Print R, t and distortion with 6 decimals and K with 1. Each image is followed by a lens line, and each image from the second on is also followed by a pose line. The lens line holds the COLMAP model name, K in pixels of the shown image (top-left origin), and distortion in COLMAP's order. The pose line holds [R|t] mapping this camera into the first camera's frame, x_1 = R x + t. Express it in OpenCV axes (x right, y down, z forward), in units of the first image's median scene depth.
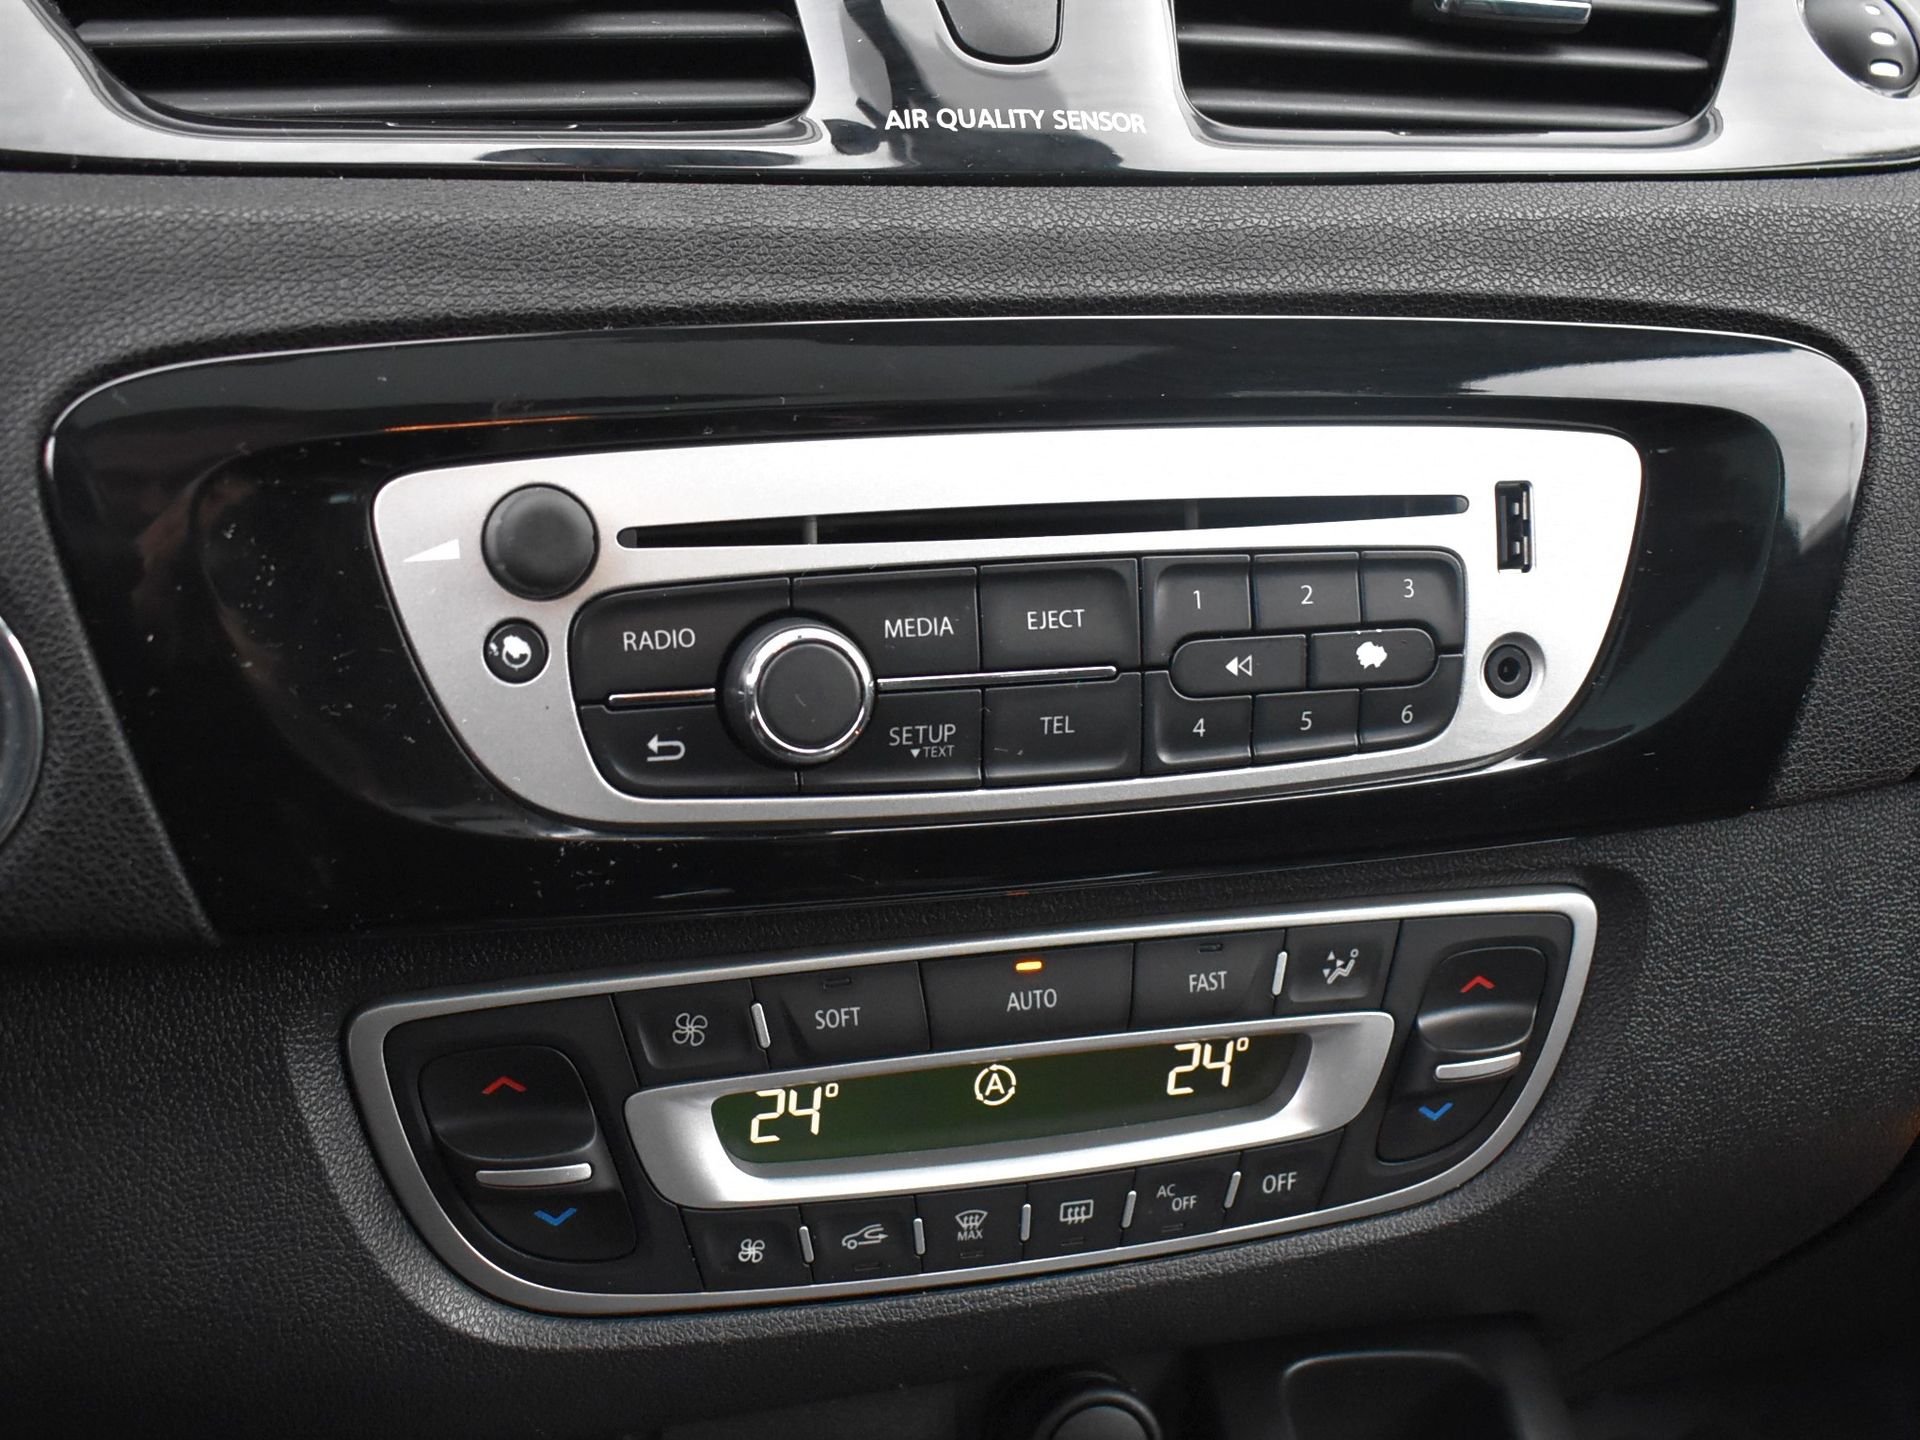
lens RADIAL K [[2060.2, 0, 868.9], [0, 2060.2, 775.0], [0, 0, 1]] dist [-0.097270, 0.000000]
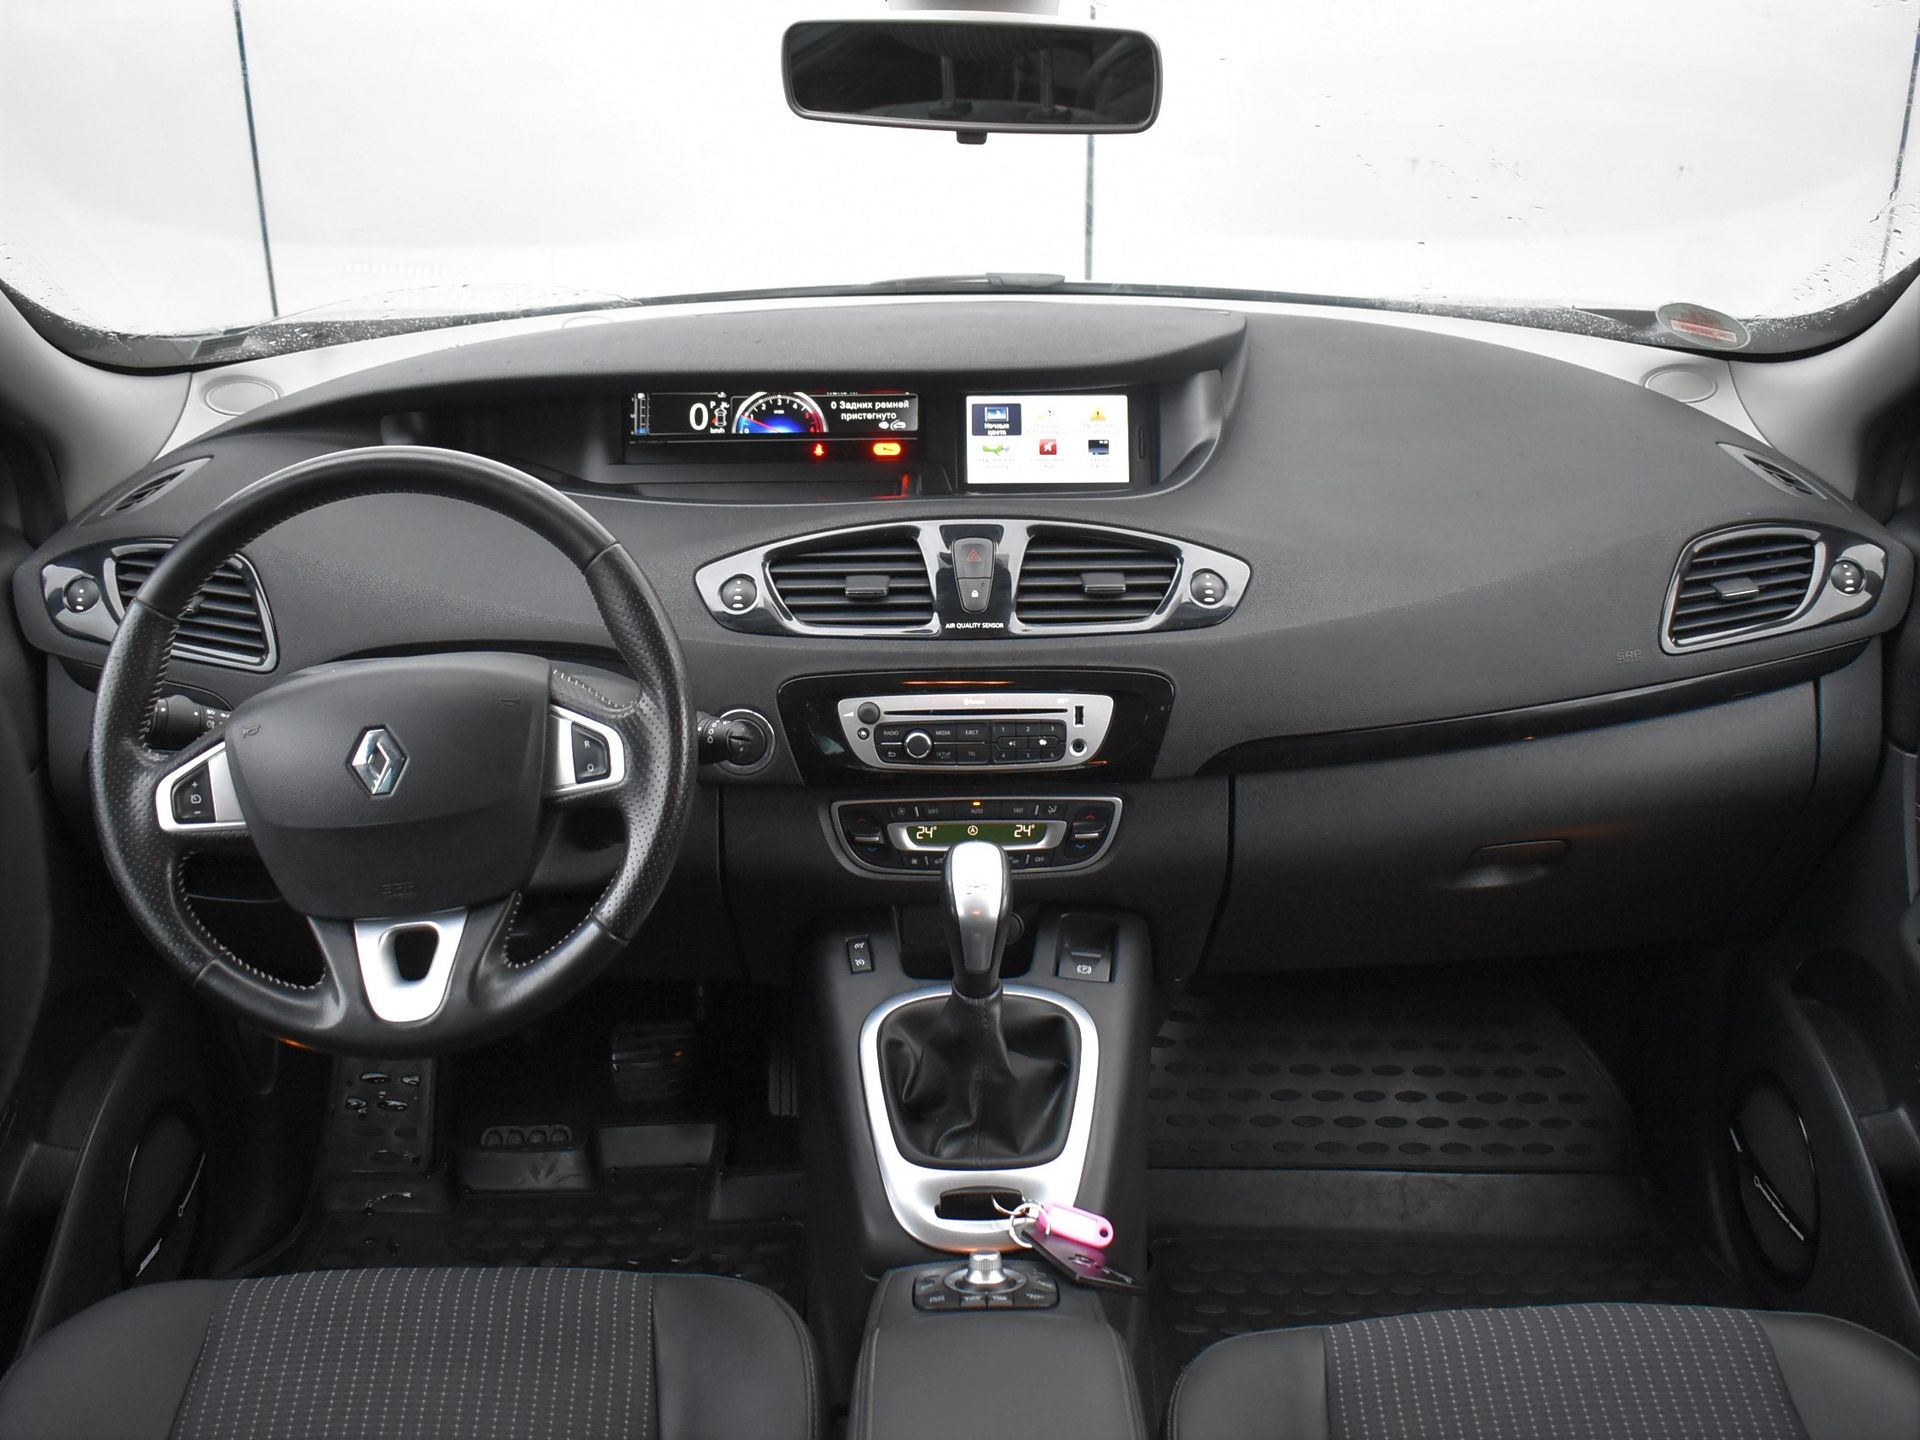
lens RADIAL K [[1928.1, 0, 964.2], [0, 1928.1, 720.7], [0, 0, 1]] dist [-0.098067, 0.000000]
pose [[0.967382, 0.062011, -0.245615, 1.114532], [-0.053862, 0.997756, 0.039765, -0.264672], [0.247530, -0.025239, 0.968551, -3.210717]]
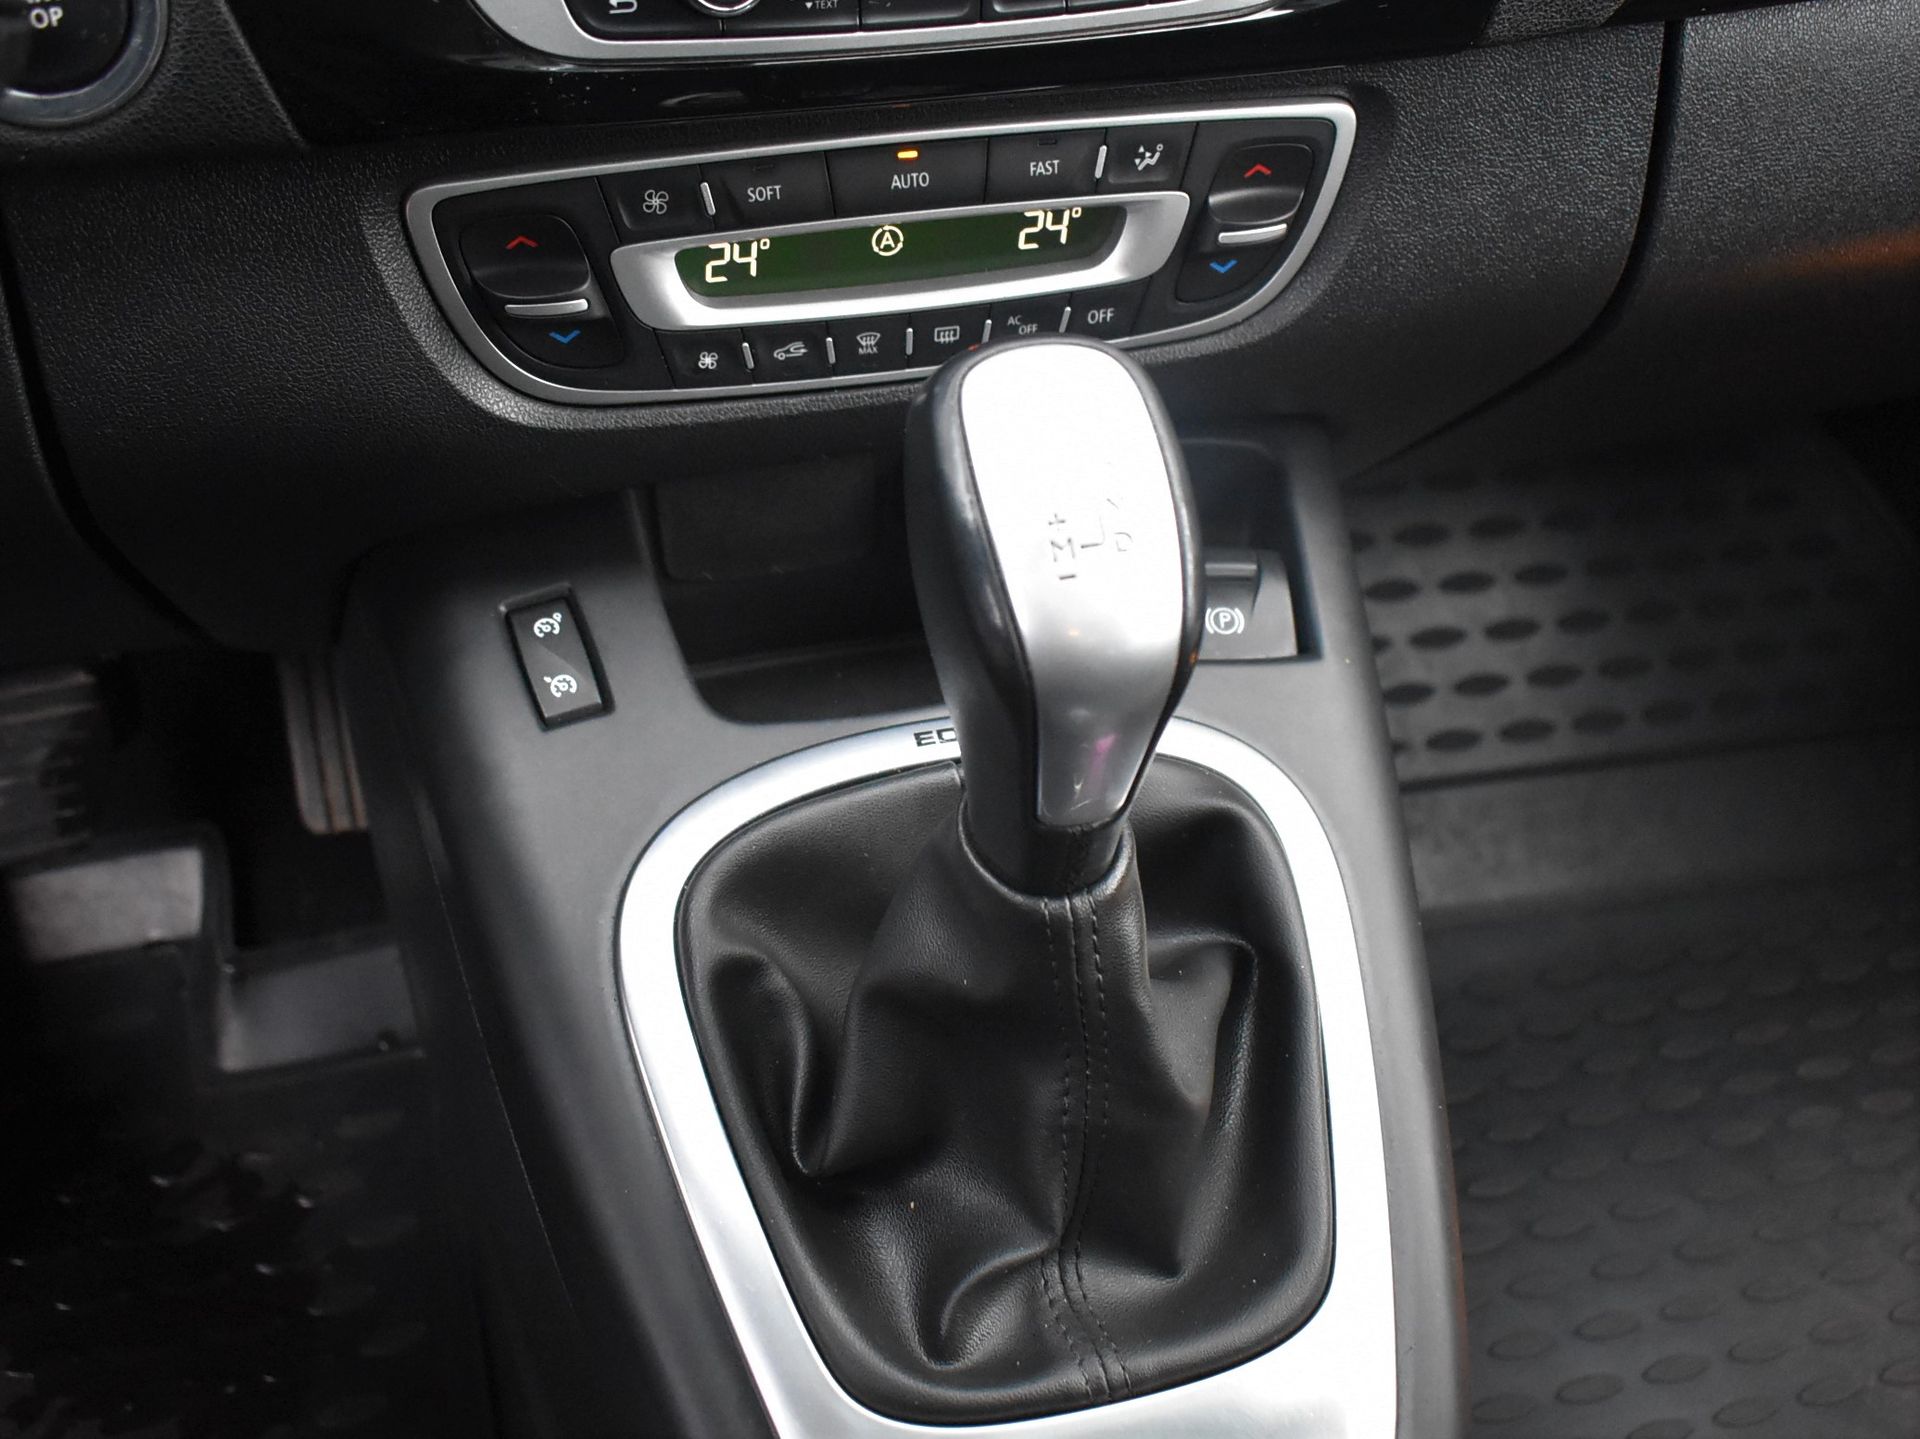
lens RADIAL K [[1928.1, 0, 952.5], [0, 1928.1, 719.9], [0, 0, 1]] dist [-0.098067, 0.000000]
pose [[0.999614, 0.010907, 0.025568, 0.080065], [-0.020563, 0.909081, 0.416111, -0.093706], [-0.018705, -0.416476, 0.908954, -0.296549]]
